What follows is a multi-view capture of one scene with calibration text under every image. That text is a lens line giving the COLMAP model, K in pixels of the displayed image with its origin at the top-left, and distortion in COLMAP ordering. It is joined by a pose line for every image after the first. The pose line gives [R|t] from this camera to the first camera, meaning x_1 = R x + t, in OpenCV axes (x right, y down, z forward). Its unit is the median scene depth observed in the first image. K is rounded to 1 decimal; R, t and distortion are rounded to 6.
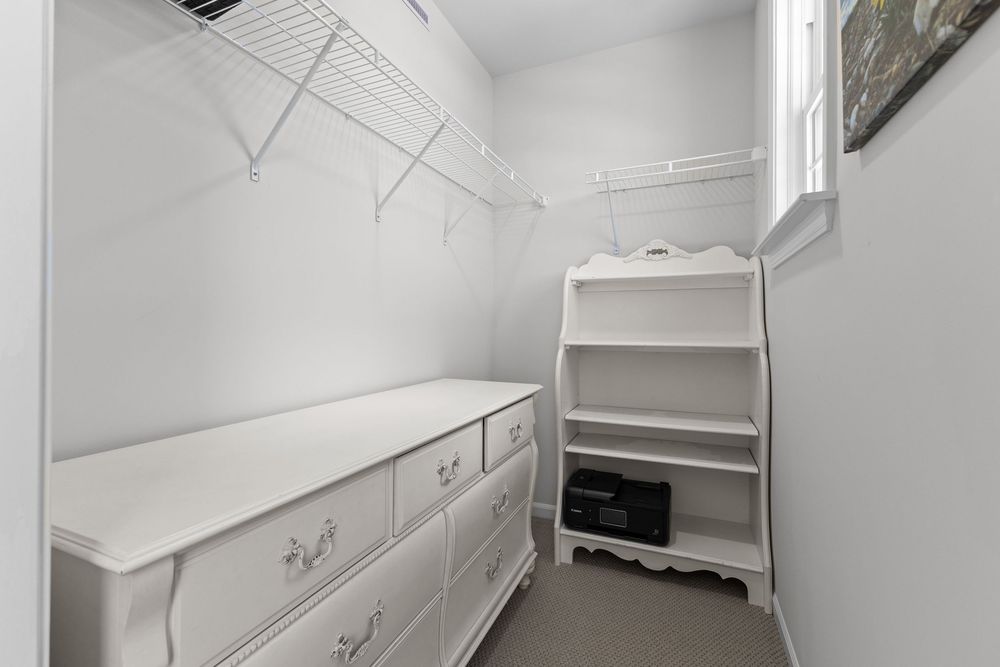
lens RADIAL K [[430.2, 0, 499.5], [0, 430.2, 329.5], [0, 0, 1]] dist [0.011547, -0.002541]
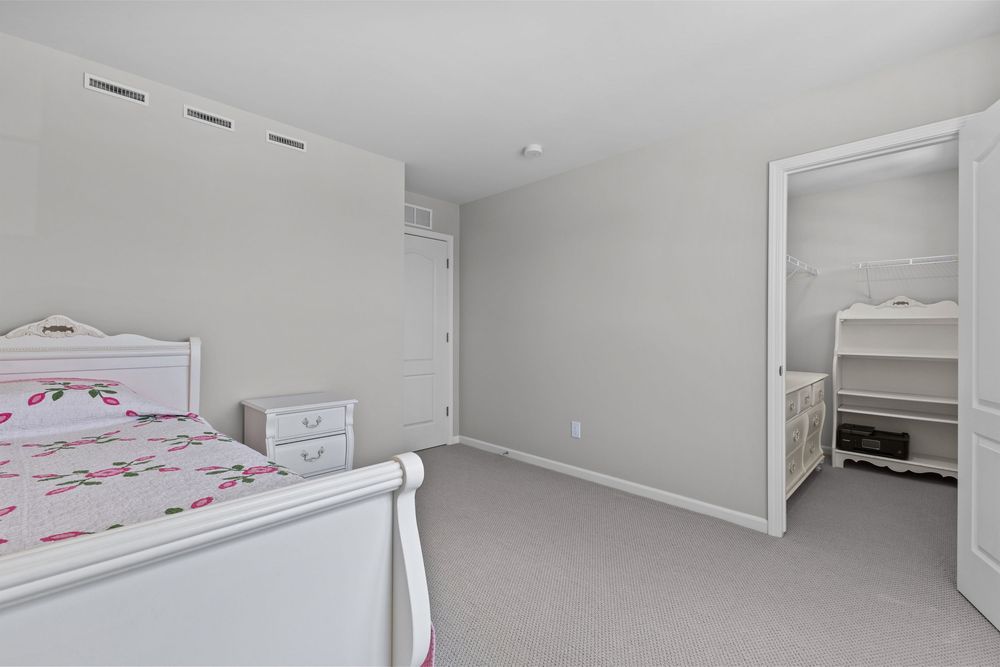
lens RADIAL K [[430.2, 0, 497.3], [0, 430.2, 332.5], [0, 0, 1]] dist [0.011547, -0.002541]
pose [[0.926171, 0.008235, -0.377014, -0.533350], [-0.009065, 0.999959, -0.000427, -0.048390], [0.376995, 0.003813, 0.926207, -1.367046]]
